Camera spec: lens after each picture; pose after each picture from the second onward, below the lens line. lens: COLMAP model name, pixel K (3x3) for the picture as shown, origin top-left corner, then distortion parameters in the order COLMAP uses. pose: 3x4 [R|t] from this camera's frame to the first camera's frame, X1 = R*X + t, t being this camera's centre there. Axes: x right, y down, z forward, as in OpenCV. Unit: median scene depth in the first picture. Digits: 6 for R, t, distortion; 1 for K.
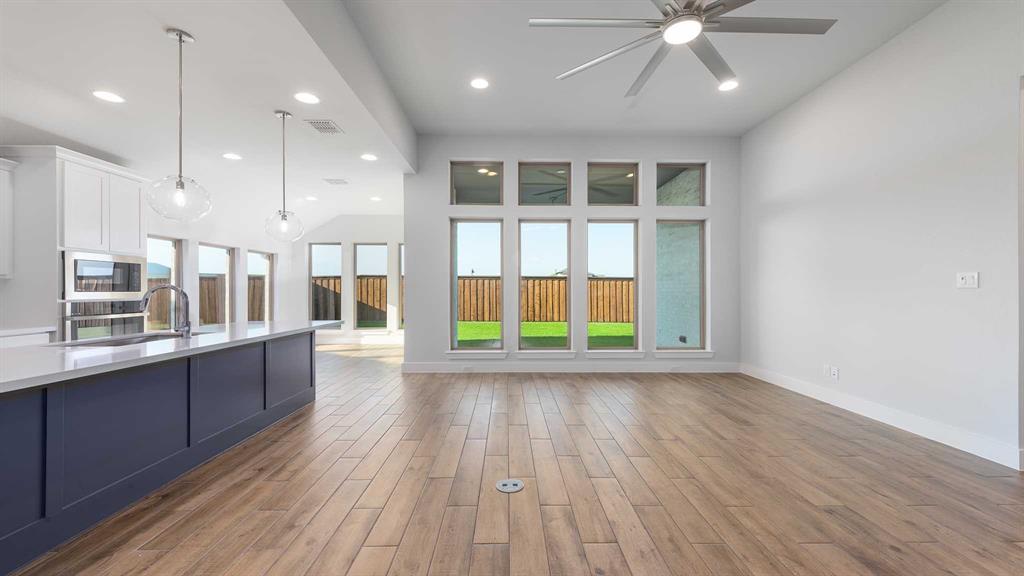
lens RADIAL K [[400.5, 0, 512.1], [0, 400.5, 294.0], [0, 0, 1]] dist [0.004528, -0.000474]
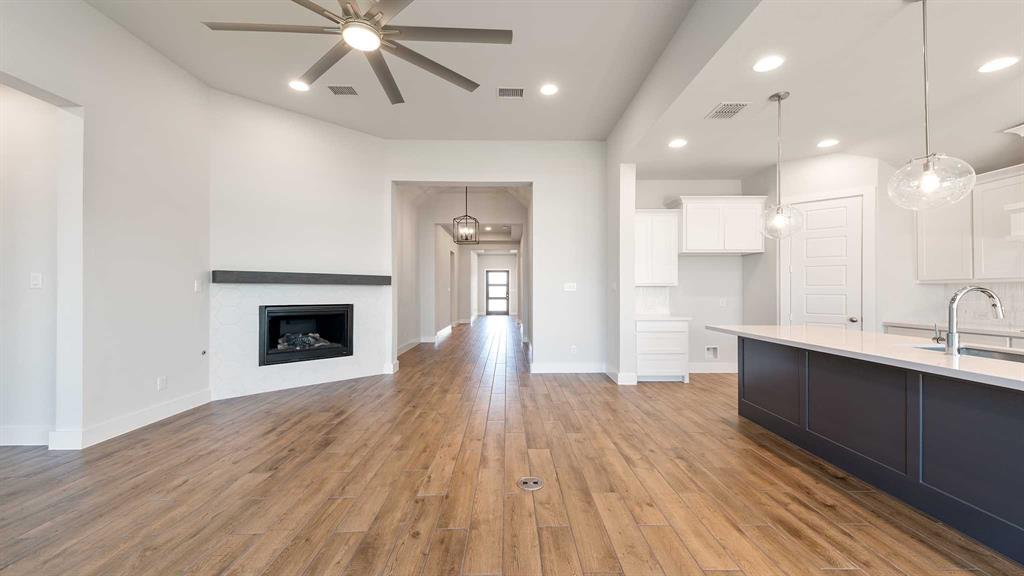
lens RADIAL K [[400.5, 0, 517.1], [0, 400.5, 288.5], [0, 0, 1]] dist [0.004528, -0.000474]
pose [[-0.999946, -0.000034, -0.010425, 0.037292], [-0.000039, 1.000000, 0.000400, -0.018915], [0.010425, 0.000400, -0.999946, 1.934072]]
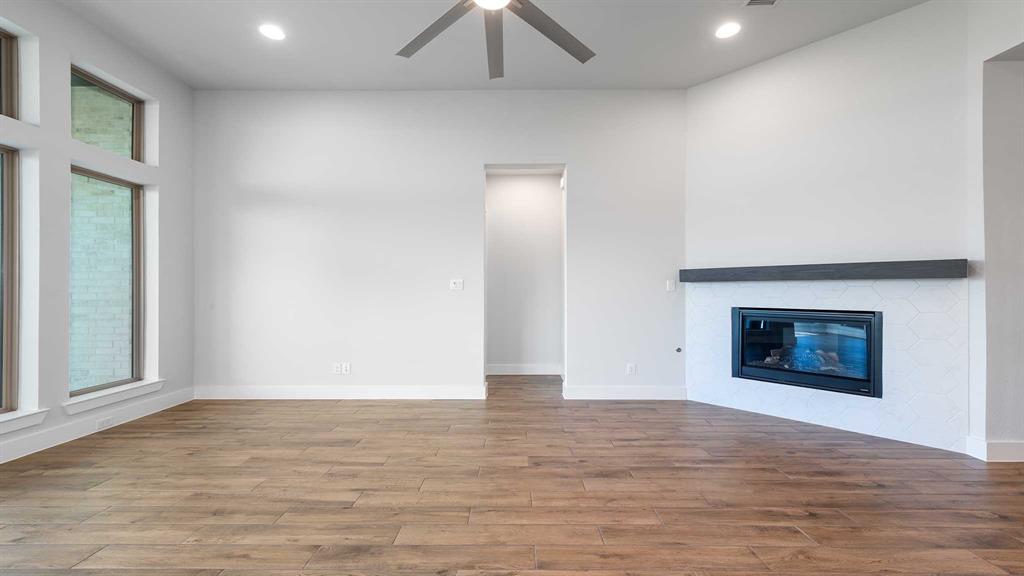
lens RADIAL K [[400.5, 0, 513.9], [0, 400.5, 289.2], [0, 0, 1]] dist [0.004528, -0.000474]
pose [[0.020570, 0.002713, 0.999785, -0.418989], [0.007563, 0.999967, -0.002869, -0.012067], [-0.999760, 0.007620, 0.020549, 0.893686]]
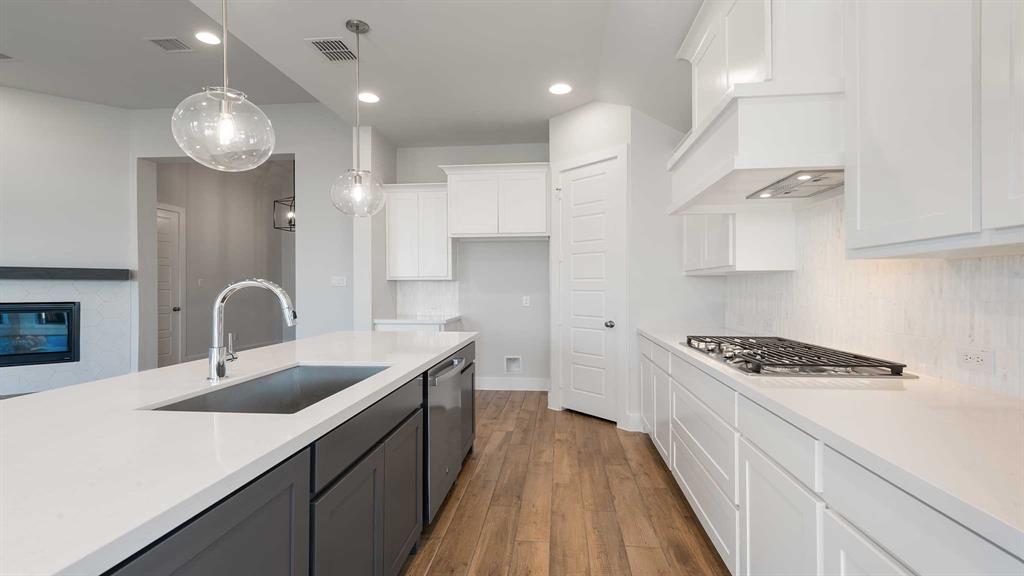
lens RADIAL K [[487.0, 0, 519.4], [0, 487.0, 289.9], [0, 0, 1]] dist [0.004257, 0.000168]
pose [[-0.992347, -0.000718, 0.123482, -1.445639], [0.000079, 0.999979, 0.006449, -0.005419], [-0.123484, 0.006410, -0.992326, 1.769036]]
